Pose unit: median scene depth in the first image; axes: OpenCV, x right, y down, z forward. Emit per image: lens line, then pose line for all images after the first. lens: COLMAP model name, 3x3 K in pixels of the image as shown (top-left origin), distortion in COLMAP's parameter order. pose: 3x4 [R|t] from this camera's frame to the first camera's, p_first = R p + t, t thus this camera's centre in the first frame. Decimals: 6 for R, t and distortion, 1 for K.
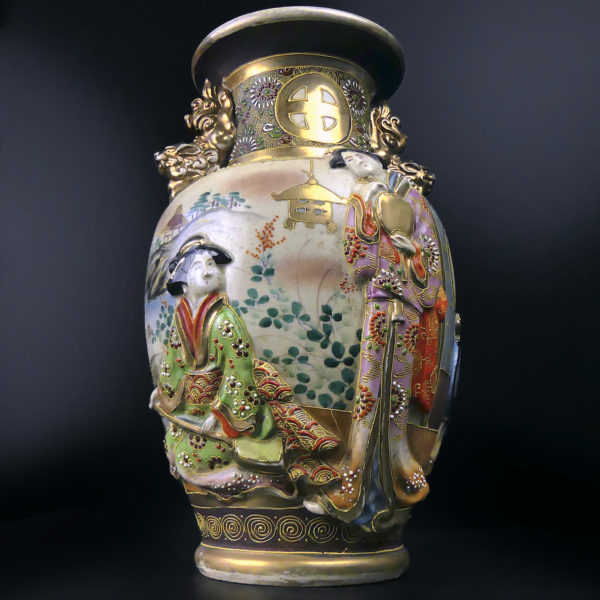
lens RADIAL K [[756.6, 0, 298.7], [0, 756.6, 301.6], [0, 0, 1]] dist [-0.013380, 0.000000]
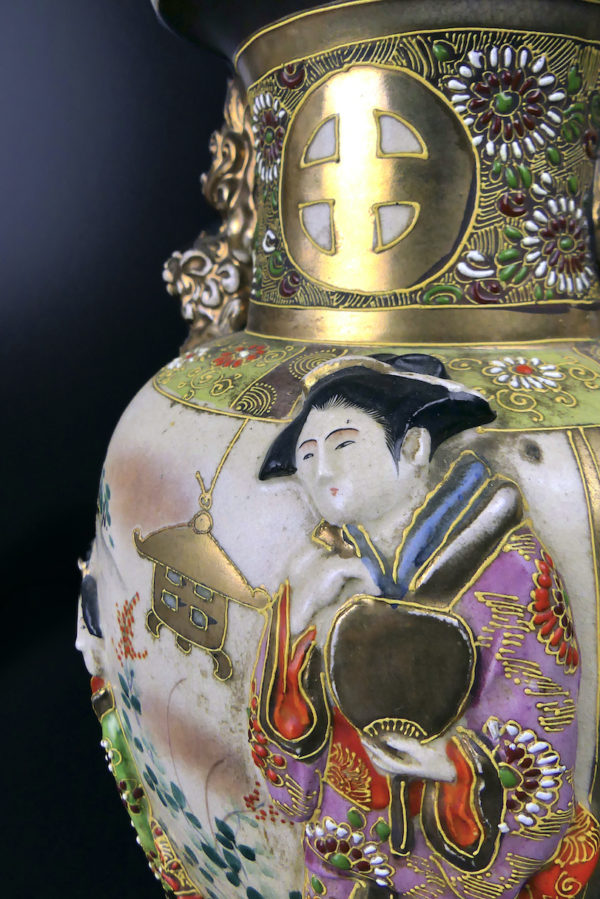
lens RADIAL K [[689.3, 0, 307.4], [0, 689.3, 448.5], [0, 0, 1]] dist [-0.020915, -0.002551]
pose [[0.750981, 0.183462, -0.634326, 0.278669], [0.154139, 0.885385, 0.438559, -0.345254], [0.642082, -0.427124, 0.636629, 0.855986]]
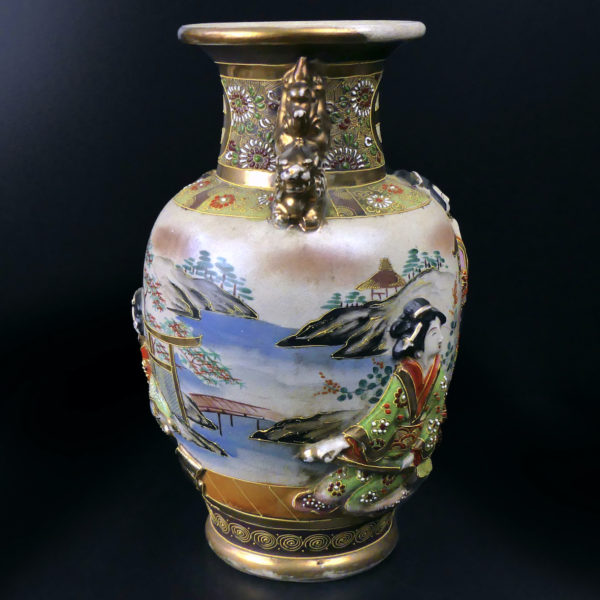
lens RADIAL K [[1082.5, 0, 296.8], [0, 1082.5, 294.9], [0, 0, 1]] dist [-0.034852, 0.000000]
pose [[0.237044, -0.236200, 0.942348, -1.611632], [-0.217508, 0.932467, 0.288437, -0.496251], [-0.946837, -0.273341, 0.169660, 0.951609]]
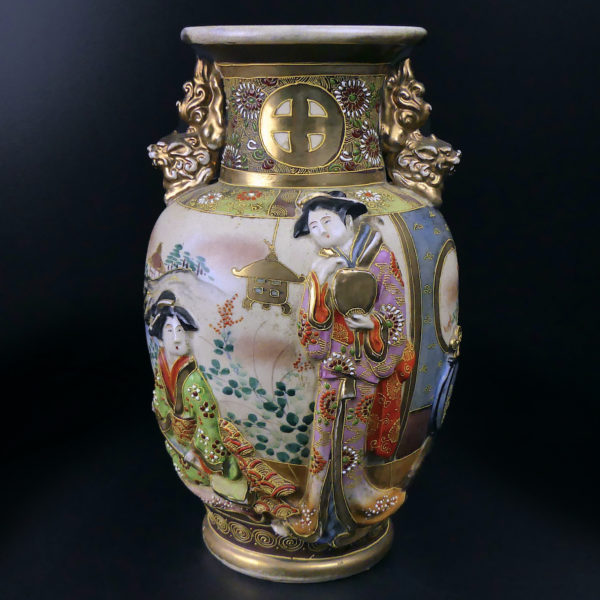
lens RADIAL K [[1082.5, 0, 299.0], [0, 1082.5, 298.4], [0, 0, 1]] dist [-0.034852, 0.000000]
pose [[0.968172, 0.074321, -0.238997, 0.413525], [0.039973, 0.896723, 0.440783, -0.765459], [0.247073, -0.436307, 0.865211, -0.268399]]
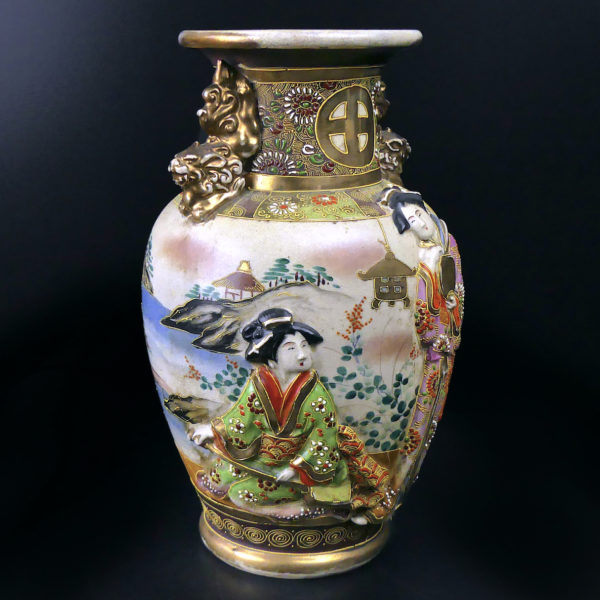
lens RADIAL K [[1082.5, 0, 295.7], [0, 1082.5, 299.0], [0, 0, 1]] dist [-0.034852, 0.000000]
pose [[0.871007, -0.102208, 0.480522, -0.840394], [-0.128036, 0.897089, 0.422893, -0.739103], [-0.474294, -0.429867, 0.768284, -0.109264]]
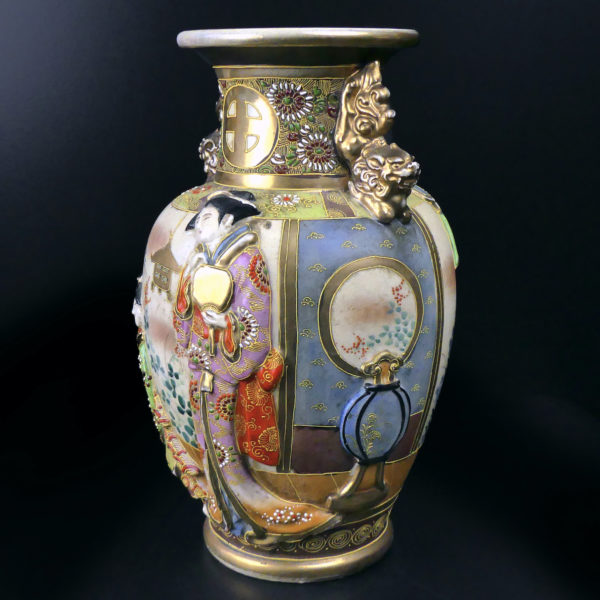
lens RADIAL K [[1082.5, 0, 295.7], [0, 1082.5, 302.7], [0, 0, 1]] dist [-0.034852, 0.000000]
pose [[0.514406, 0.203836, -0.832969, 1.458532], [0.190145, 0.920049, 0.342570, -0.596807], [0.836201, -0.334605, 0.434520, 0.468217]]
